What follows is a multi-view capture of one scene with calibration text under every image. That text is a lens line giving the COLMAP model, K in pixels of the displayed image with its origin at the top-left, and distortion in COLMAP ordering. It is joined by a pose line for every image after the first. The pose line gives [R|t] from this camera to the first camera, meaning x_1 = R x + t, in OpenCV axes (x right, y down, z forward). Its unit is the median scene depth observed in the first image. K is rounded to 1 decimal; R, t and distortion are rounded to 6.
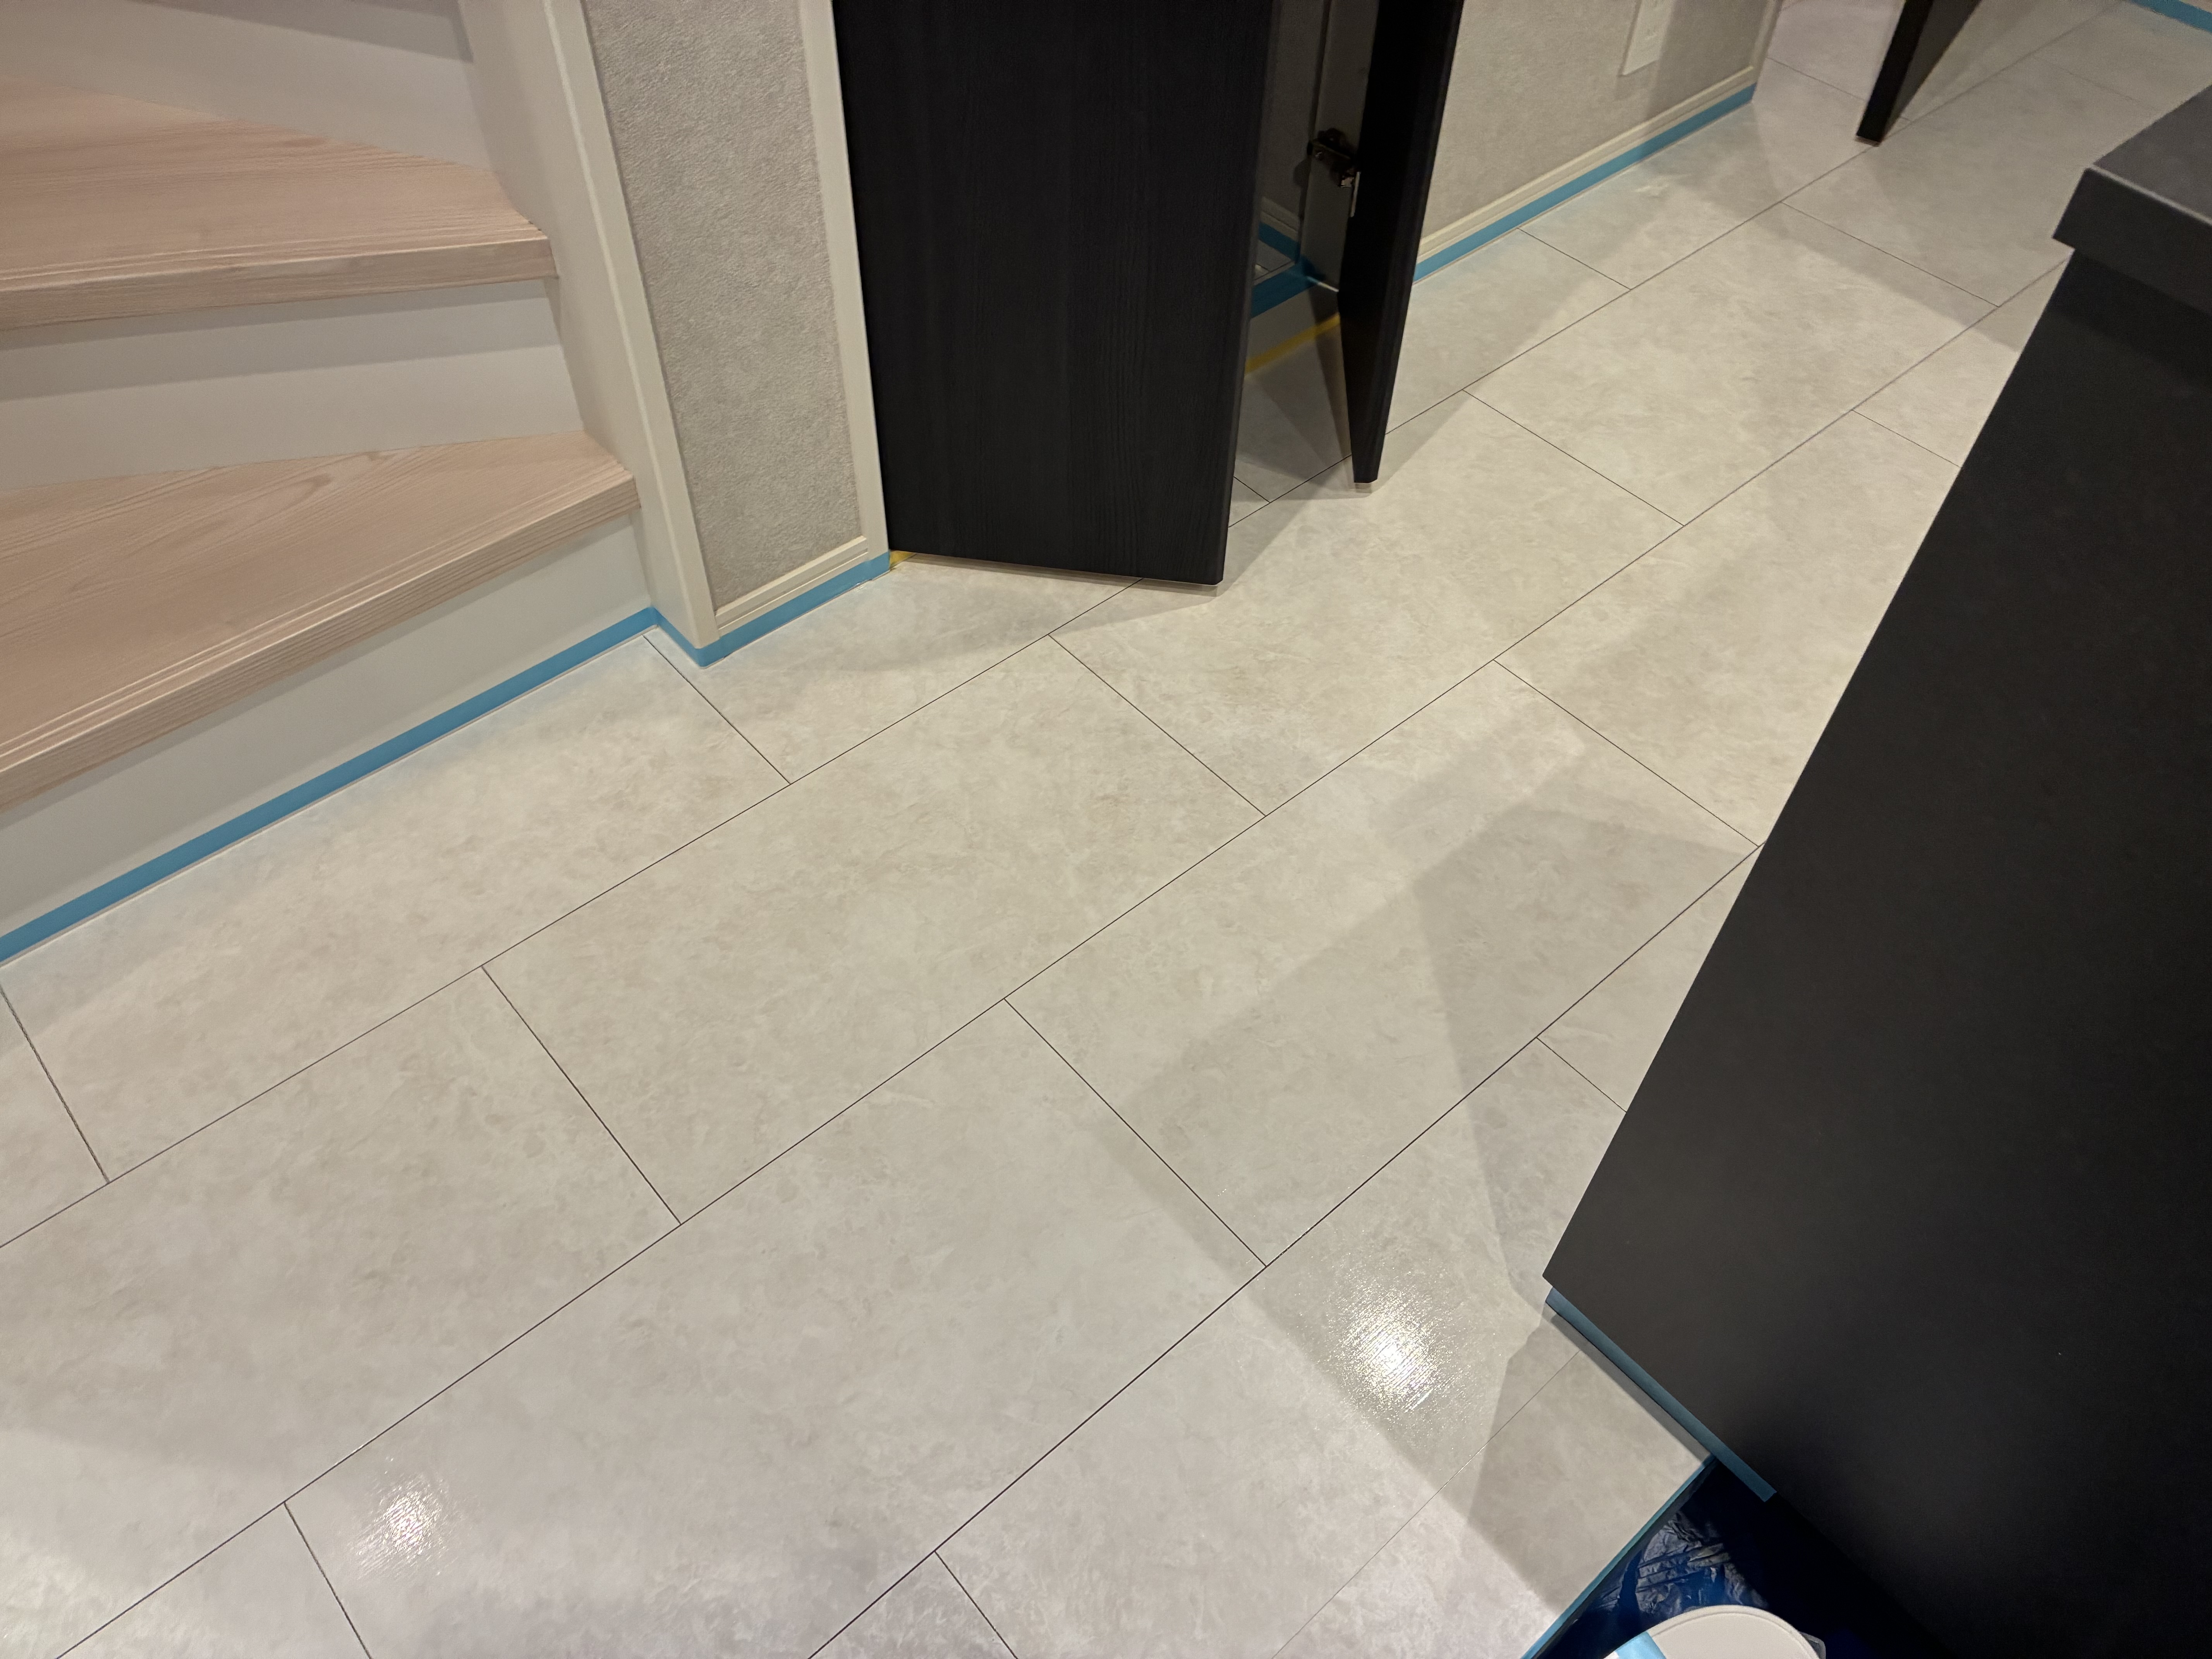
lens RADIAL K [[1665.7, 0, 1087.6], [0, 1665.7, 831.9], [0, 0, 1]] dist [0.034015, -0.034505]
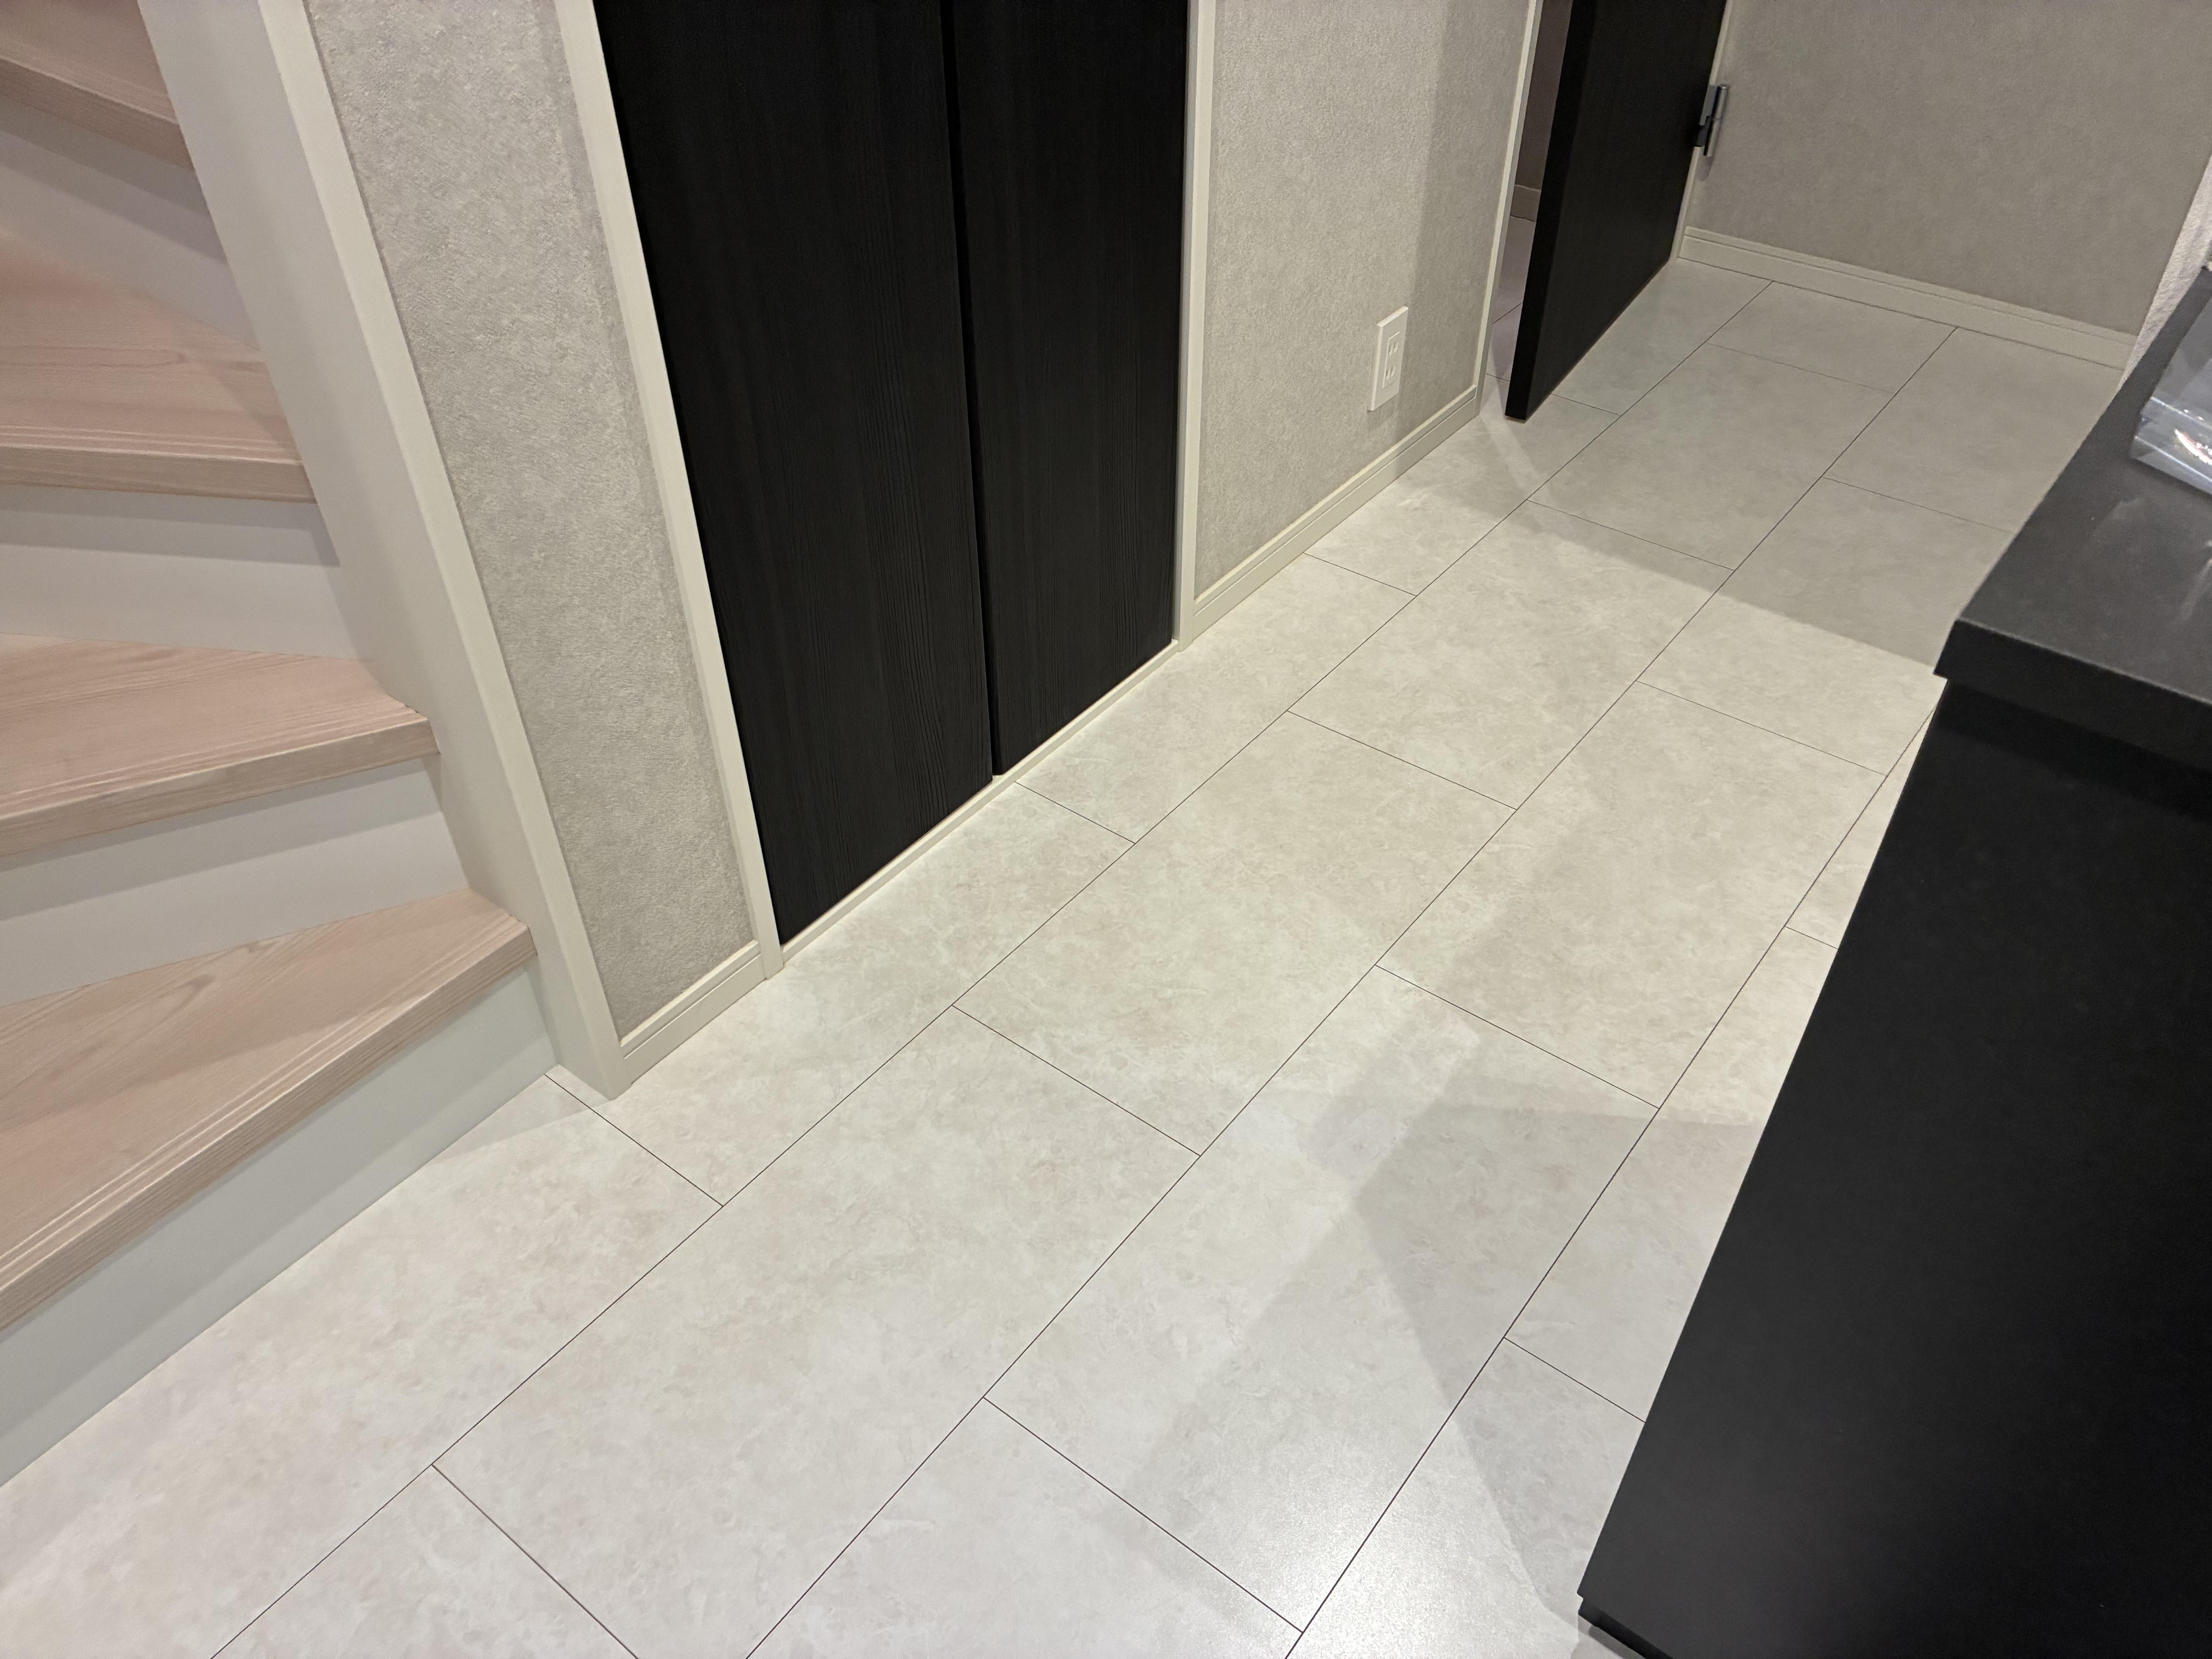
lens RADIAL K [[1665.7, 0, 1092.0], [0, 1665.7, 868.9], [0, 0, 1]] dist [0.034015, -0.034505]
pose [[0.980986, -0.147830, 0.125747, -0.061337], [0.164003, 0.977880, -0.129820, -0.061704], [-0.103774, 0.147974, 0.983532, -0.023417]]
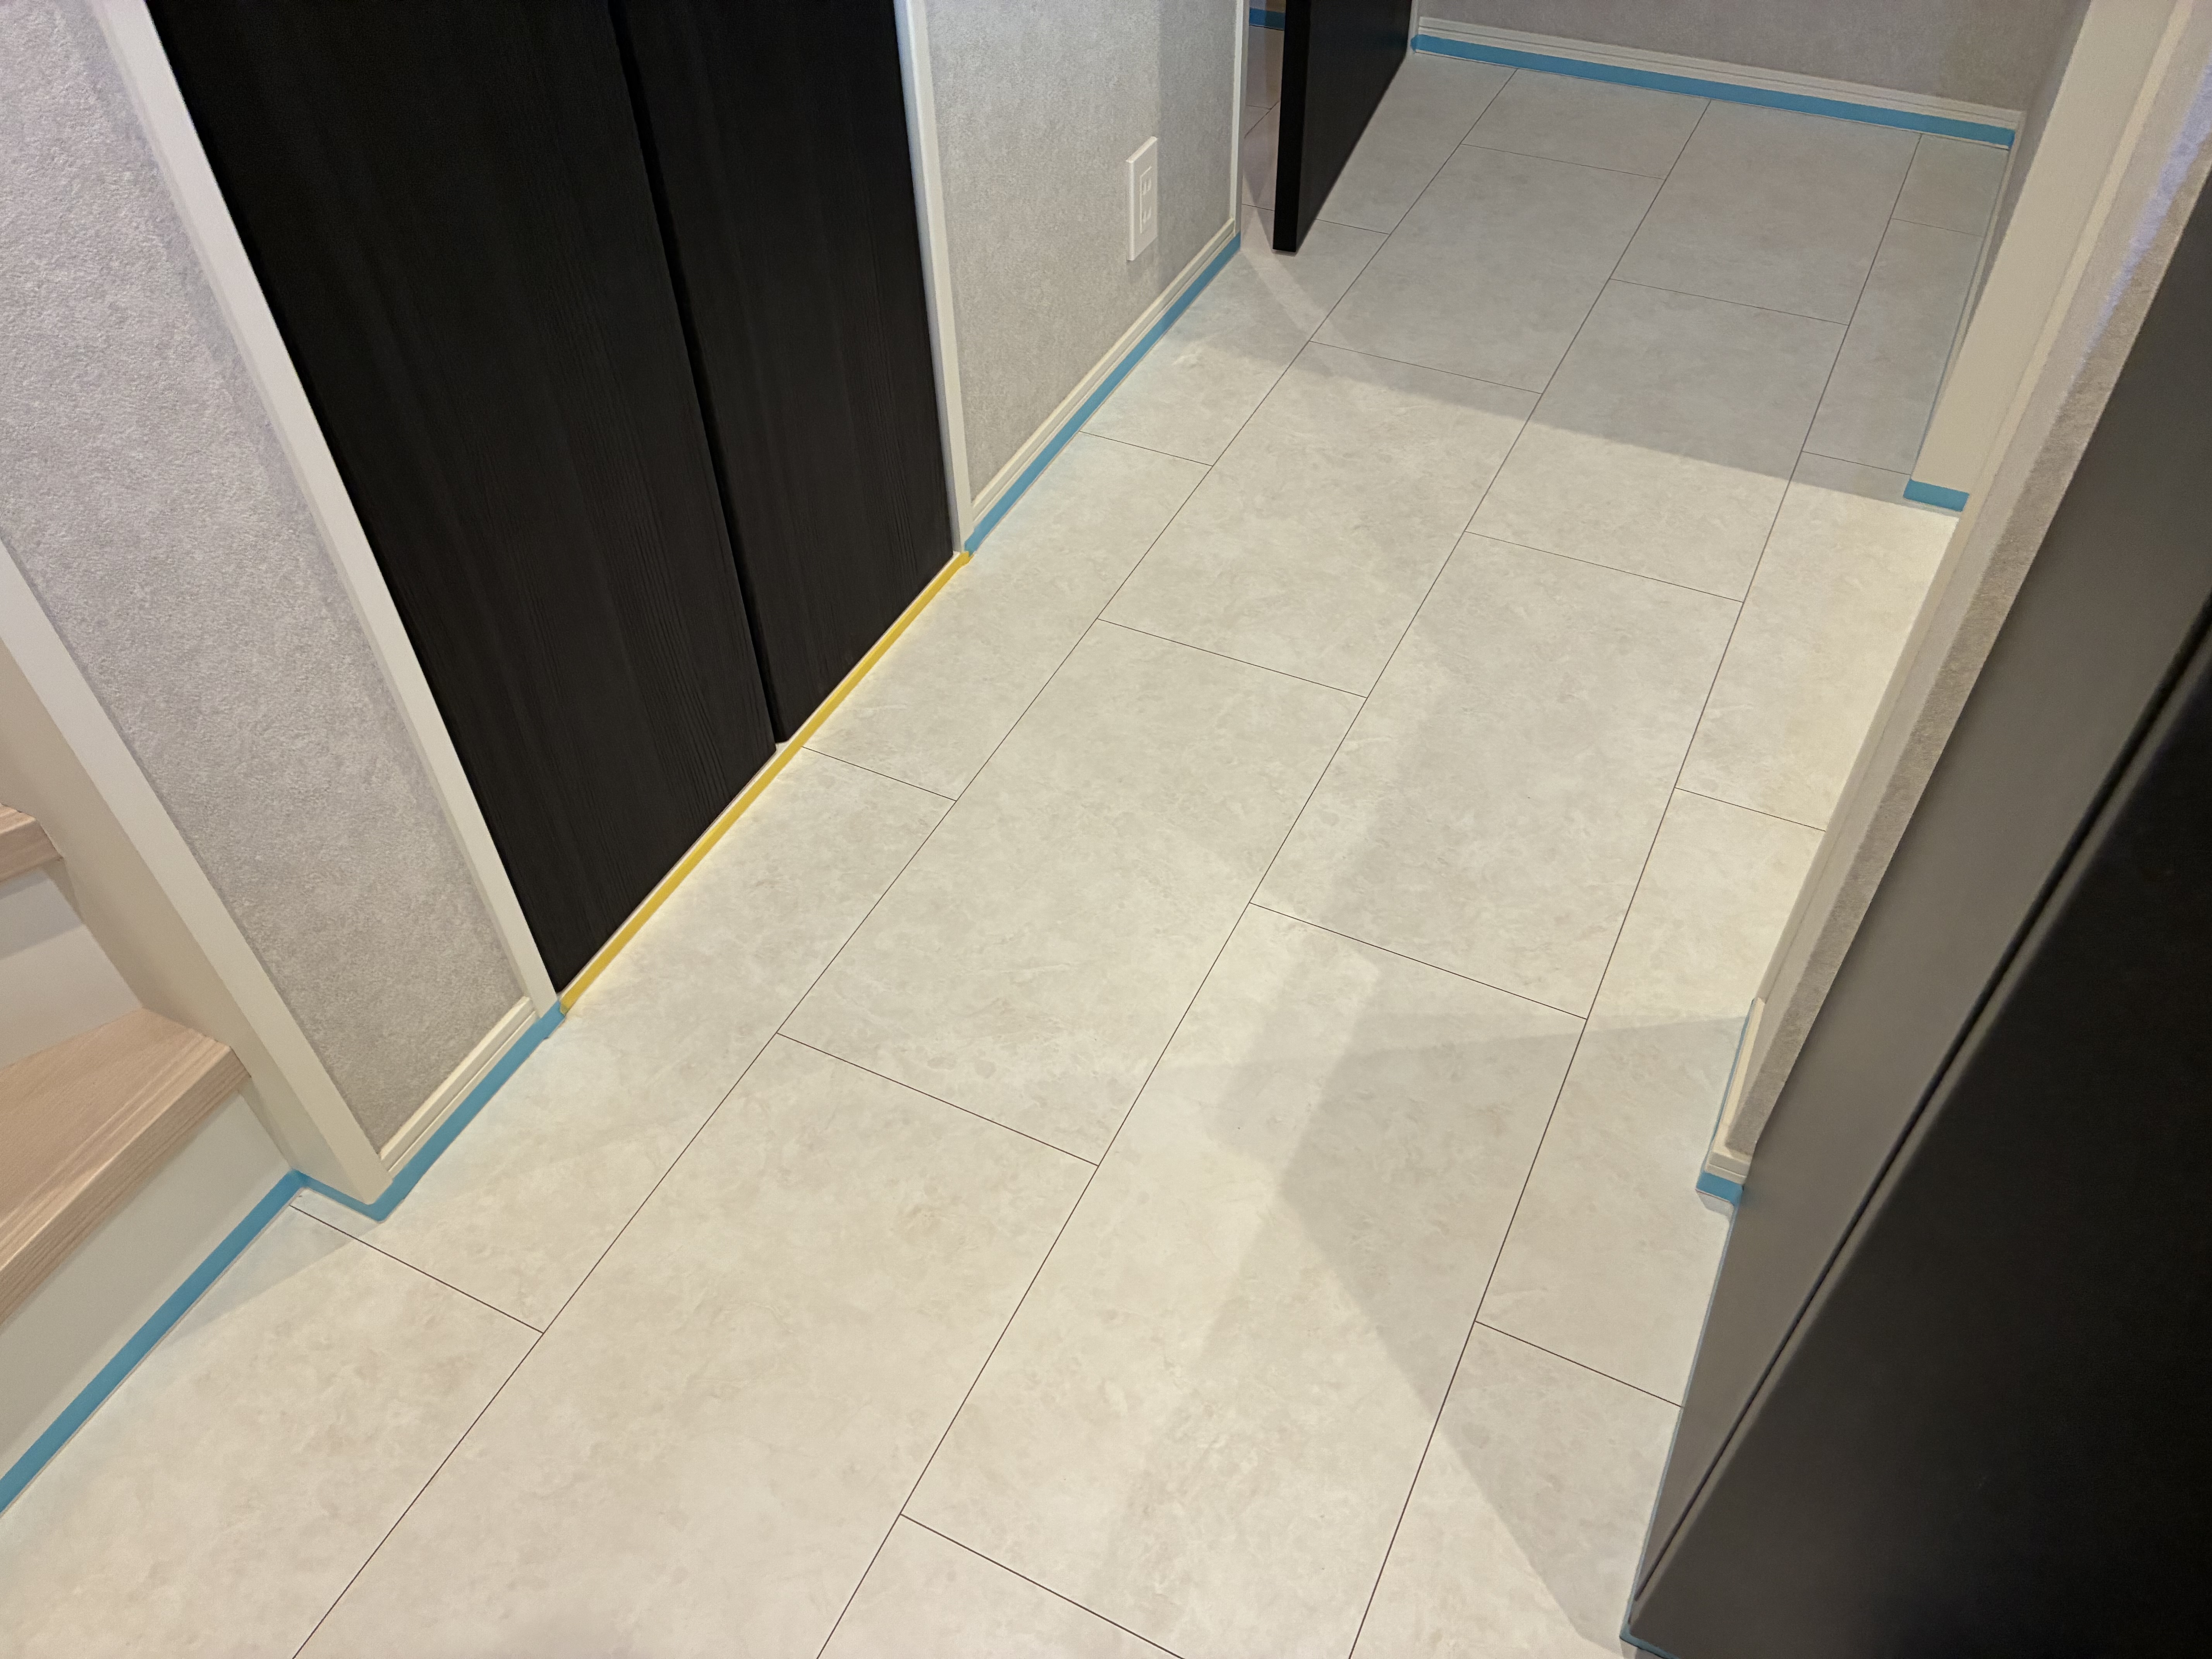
lens RADIAL K [[1665.7, 0, 1087.7], [0, 1665.7, 858.0], [0, 0, 1]] dist [0.034015, -0.034505]
pose [[0.922454, -0.306465, 0.234856, -0.055937], [0.321164, 0.946662, -0.026144, -0.146434], [-0.214317, 0.099544, 0.971678, 0.131647]]
